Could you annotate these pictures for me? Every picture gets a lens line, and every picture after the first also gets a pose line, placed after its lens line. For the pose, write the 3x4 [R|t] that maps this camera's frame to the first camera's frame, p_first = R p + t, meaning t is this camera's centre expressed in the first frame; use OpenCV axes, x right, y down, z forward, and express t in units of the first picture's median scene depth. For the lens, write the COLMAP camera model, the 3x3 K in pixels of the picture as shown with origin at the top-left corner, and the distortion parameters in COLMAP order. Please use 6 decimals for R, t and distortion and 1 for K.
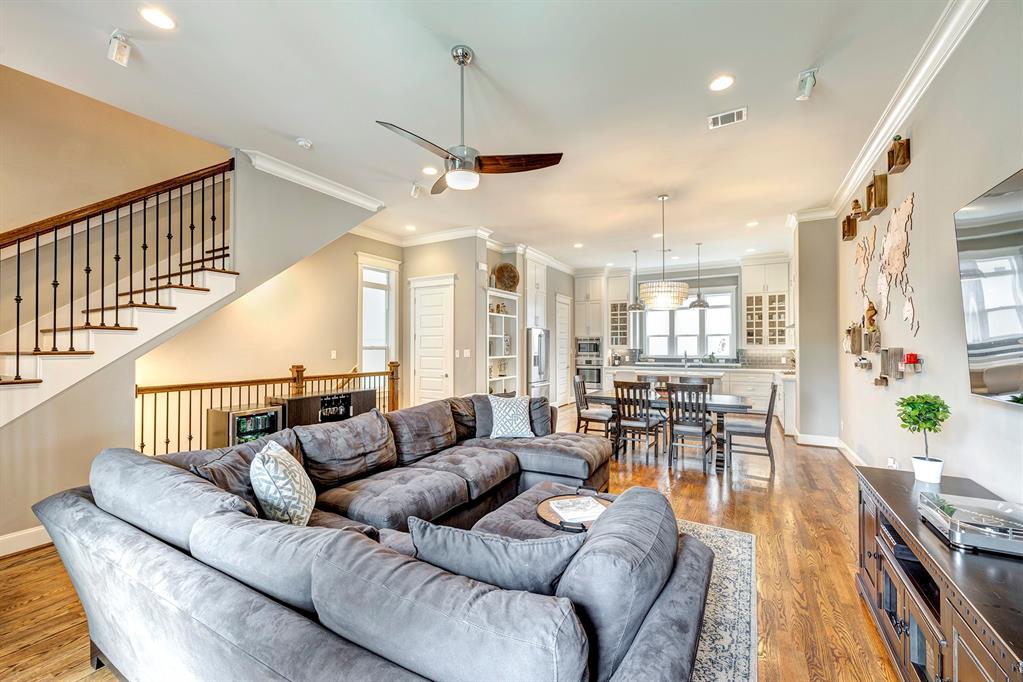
lens RADIAL K [[411.0, 0, 514.1], [0, 411.0, 342.7], [0, 0, 1]] dist [-0.001721, 0.000003]
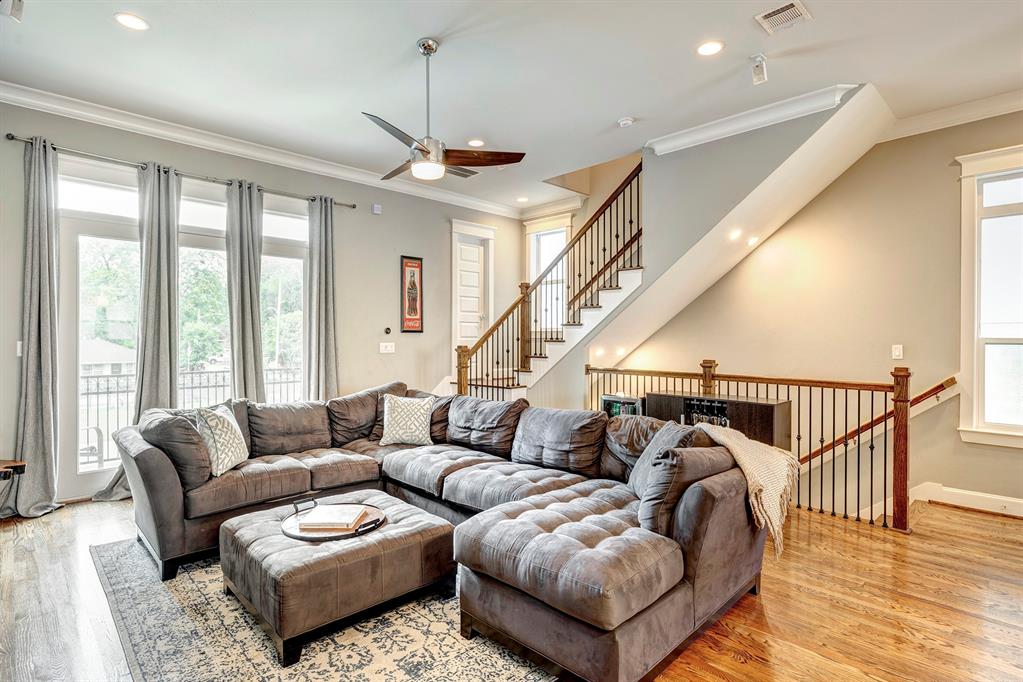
lens RADIAL K [[540.6, 0, 511.5], [0, 540.6, 341.0], [0, 0, 1]] dist [-0.000353, 0.000234]
pose [[-0.292269, 0.011779, -0.956264, 0.310946], [0.007687, 0.999921, 0.009968, 0.001204], [0.956305, -0.004438, -0.292337, 0.453657]]
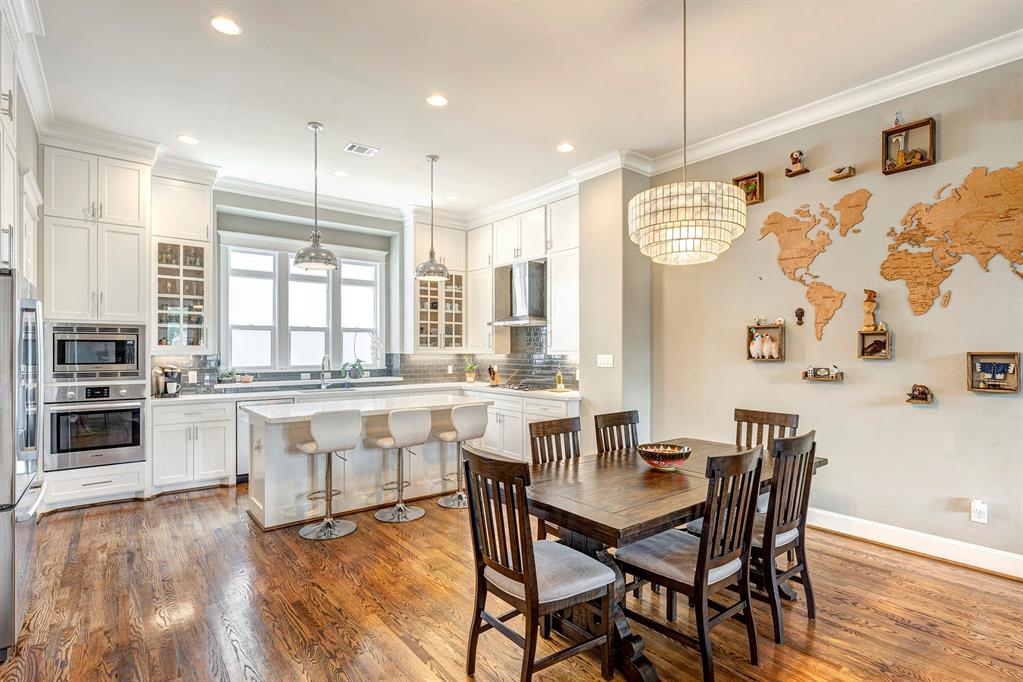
lens RADIAL K [[500.1, 0, 520.2], [0, 500.1, 348.2], [0, 0, 1]] dist [-0.001761, -0.000108]
pose [[0.380956, 0.003572, 0.924586, -0.094728], [-0.010144, 0.999949, 0.000317, 0.005553], [-0.924537, -0.009499, 0.380973, 0.566475]]
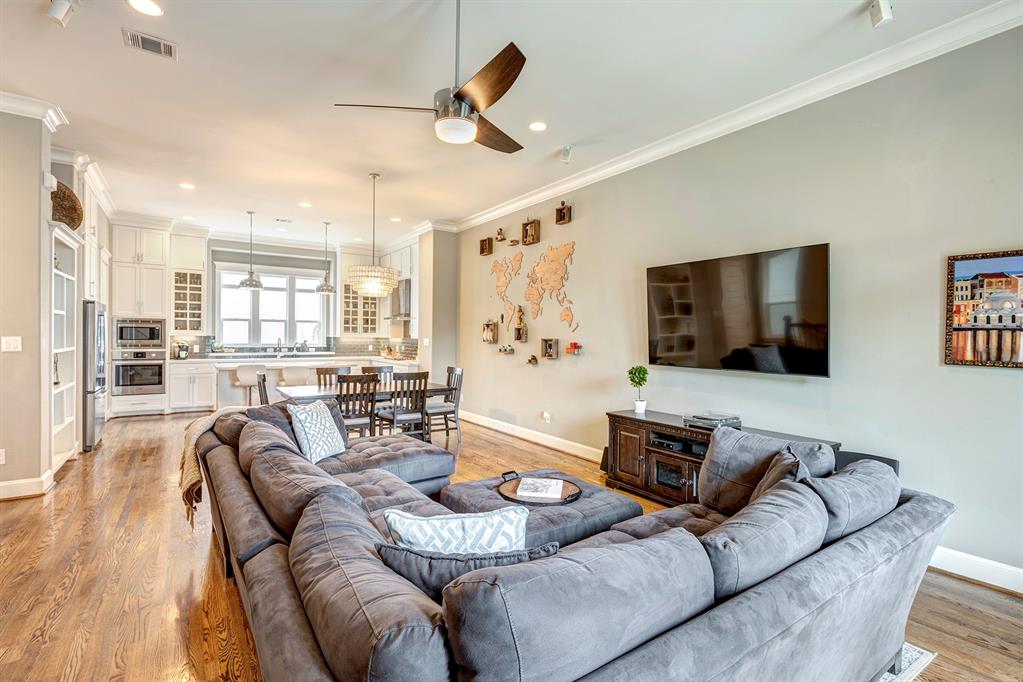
lens RADIAL K [[461.6, 0, 511.5], [0, 461.6, 341.0], [0, 0, 1]] dist [-0.000604, -0.000055]
pose [[0.438157, -0.002907, 0.898894, -0.264070], [-0.022199, 0.999655, 0.014054, 0.000453], [-0.898624, -0.026112, 0.437941, 0.147381]]
